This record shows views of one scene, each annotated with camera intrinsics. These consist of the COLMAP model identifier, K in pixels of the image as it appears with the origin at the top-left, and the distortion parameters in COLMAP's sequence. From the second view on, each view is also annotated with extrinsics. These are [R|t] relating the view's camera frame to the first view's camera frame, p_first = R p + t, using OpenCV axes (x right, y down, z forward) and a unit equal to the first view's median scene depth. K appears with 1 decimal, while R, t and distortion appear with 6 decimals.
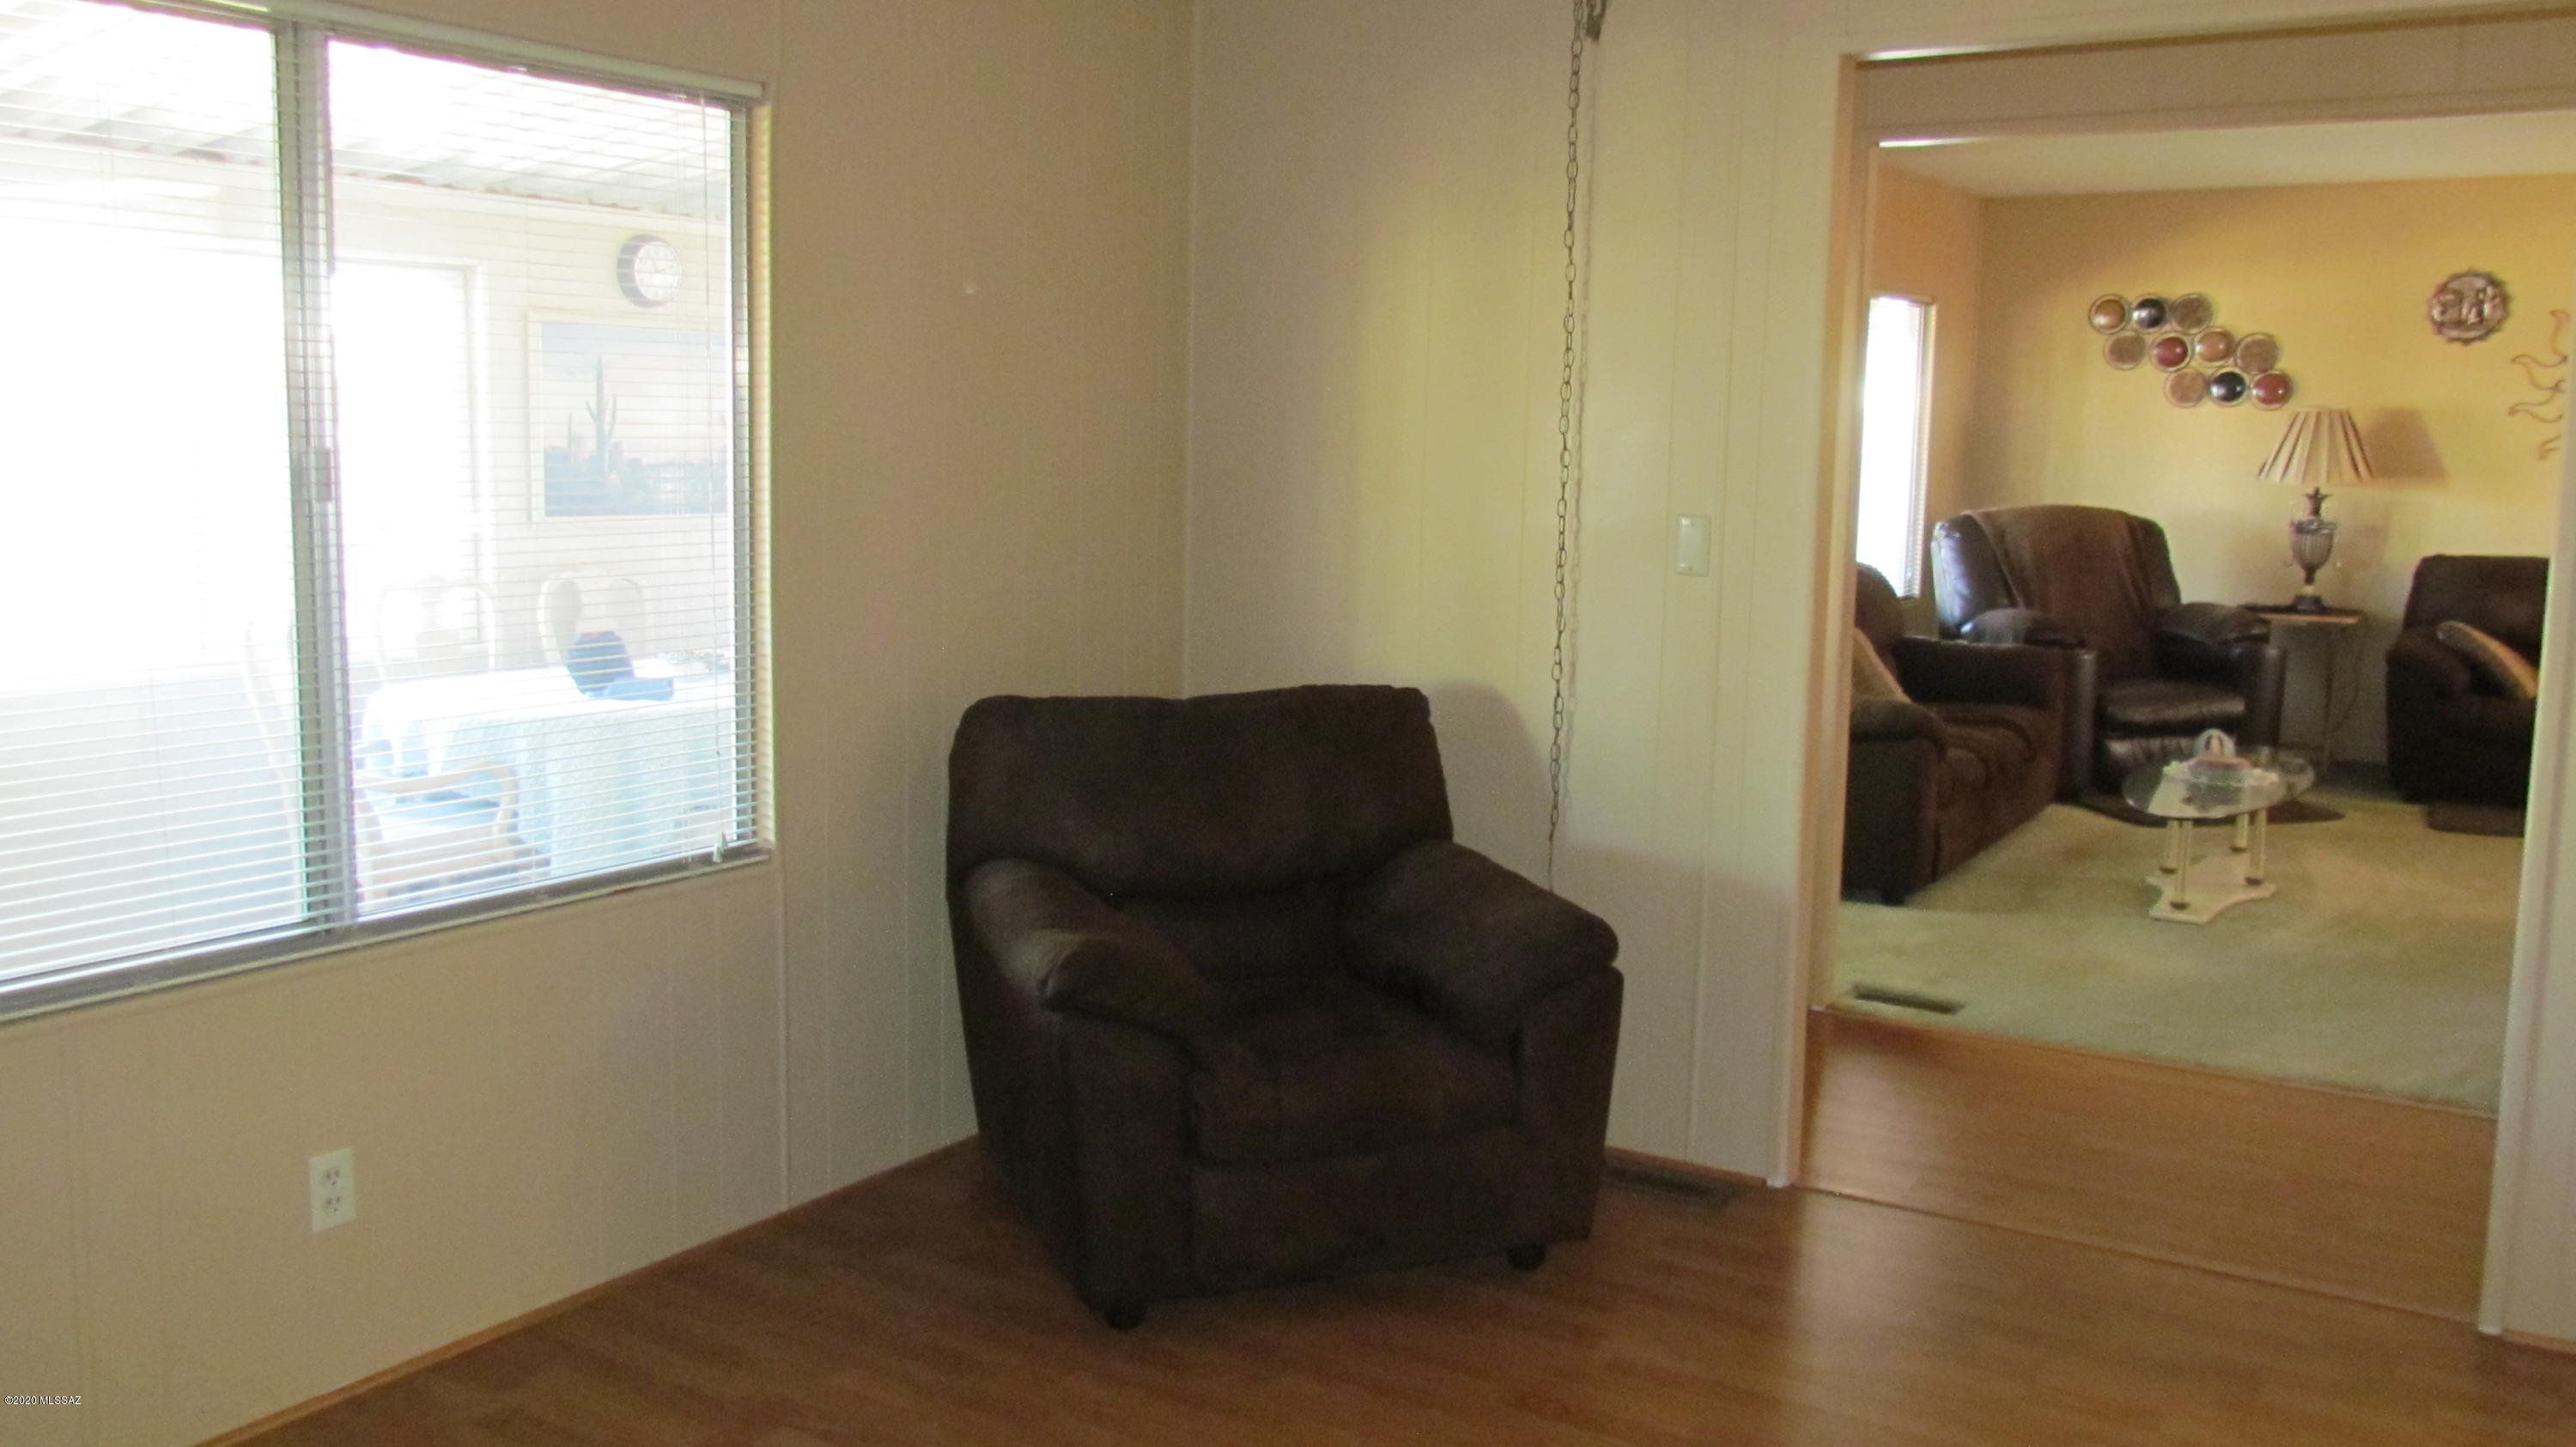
lens RADIAL K [[2164.0, 0, 1298.5], [0, 2164.0, 719.2], [0, 0, 1]] dist [-0.008001, -0.012968]
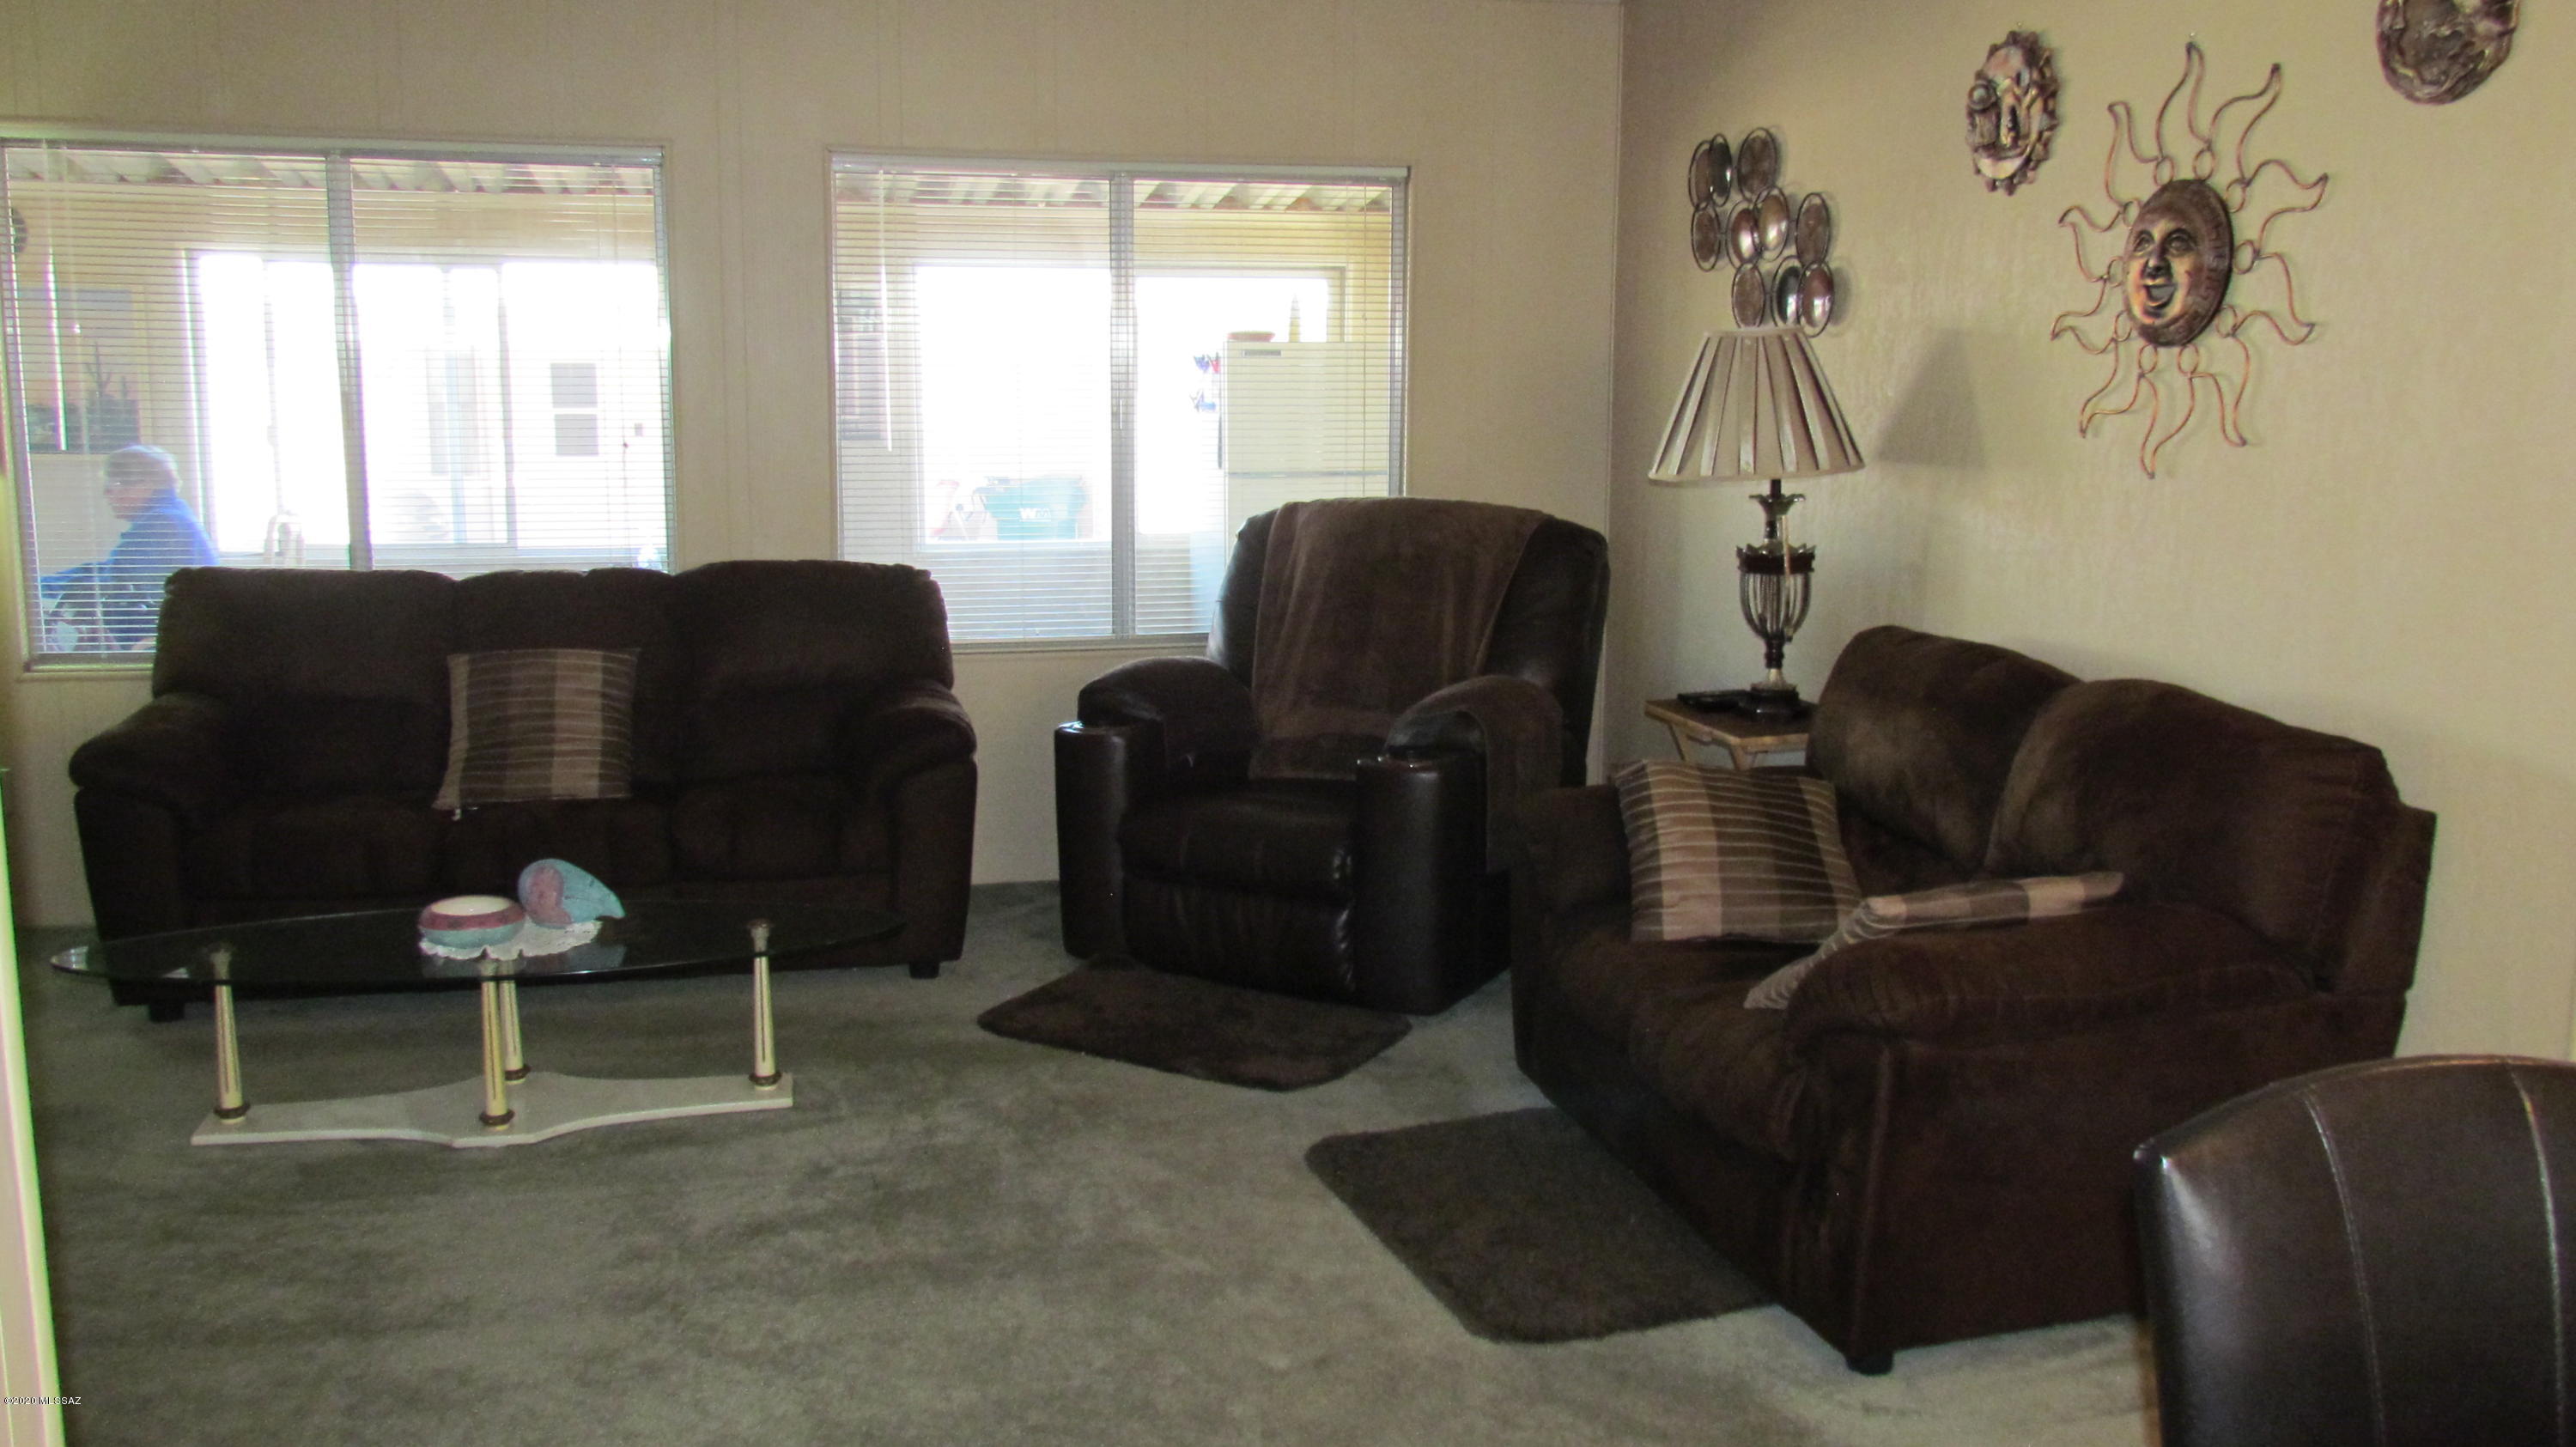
lens RADIAL K [[2164.0, 0, 1298.5], [0, 2164.0, 719.2], [0, 0, 1]] dist [-0.008001, -0.012968]
pose [[0.719997, 0.104146, -0.686118, 0.761180], [-0.088824, 0.994373, 0.057725, -0.071041], [0.688270, 0.019382, 0.725196, 0.543910]]
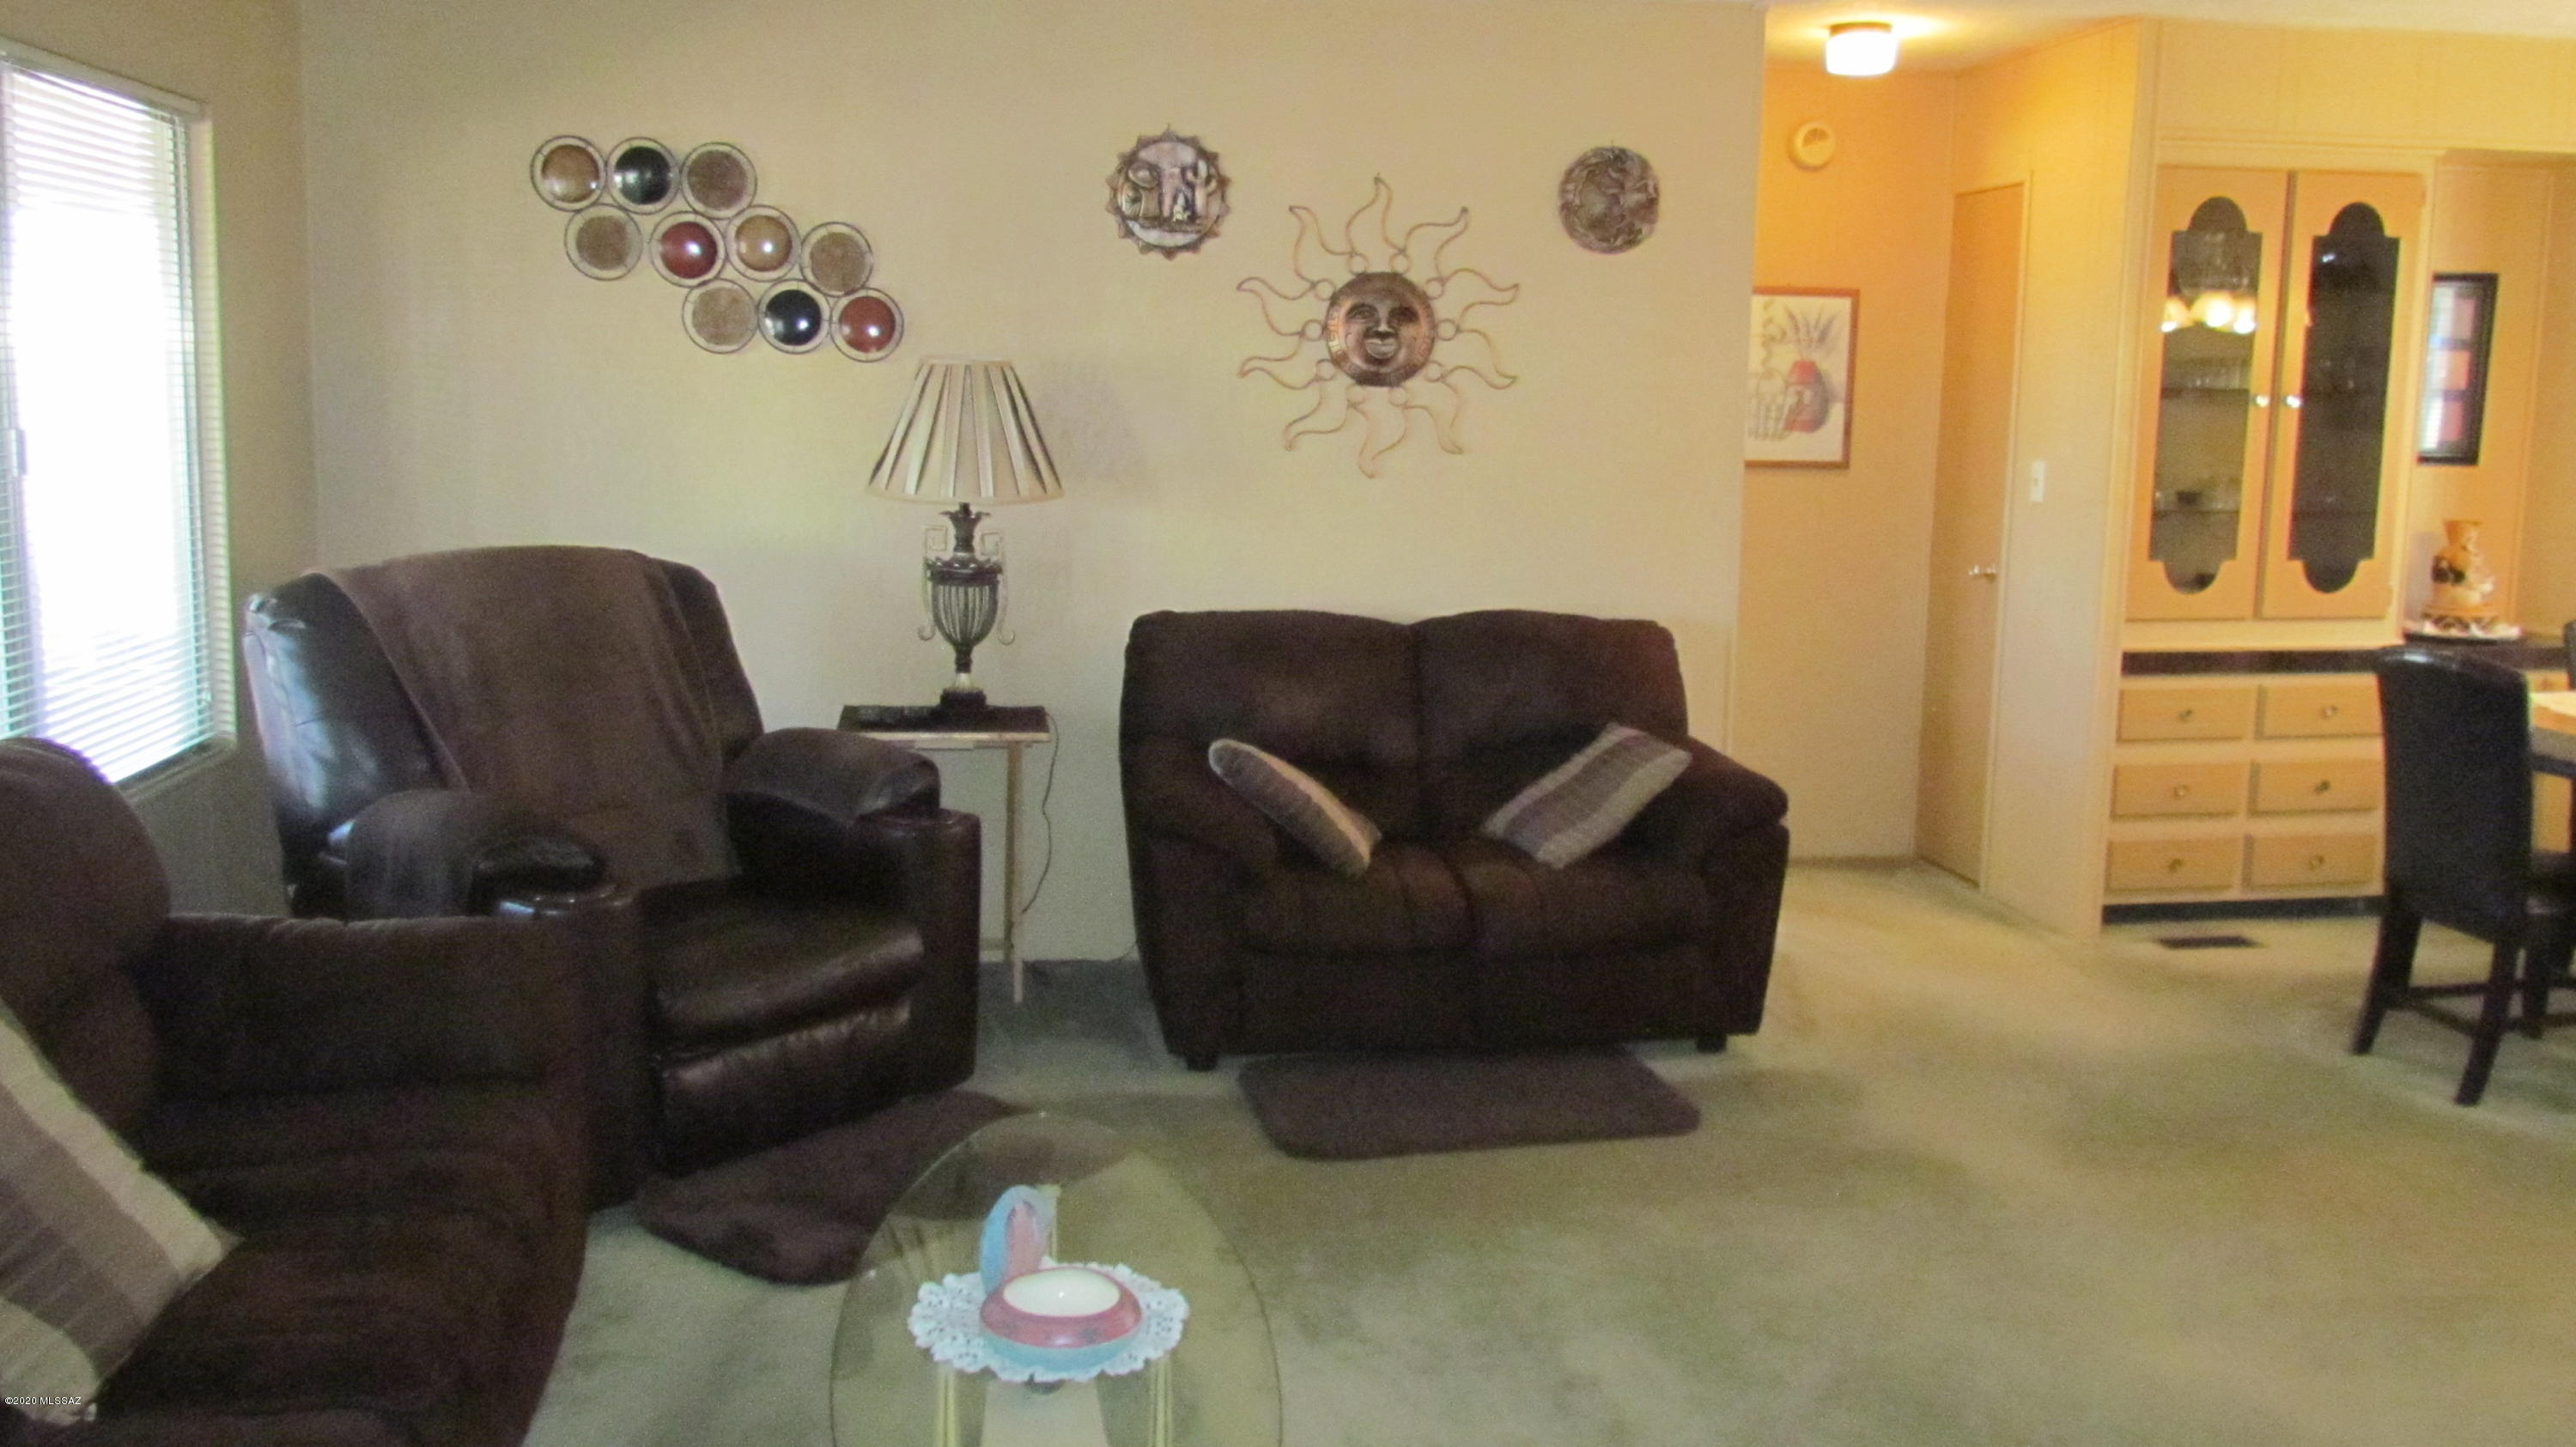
lens RADIAL K [[2164.0, 0, 1298.5], [0, 2164.0, 719.2], [0, 0, 1]] dist [-0.008001, -0.012968]
pose [[0.755866, -0.085207, 0.649158, 0.167766], [0.072707, 0.996287, 0.046111, -0.070799], [-0.650676, 0.012345, 0.759255, 0.519823]]
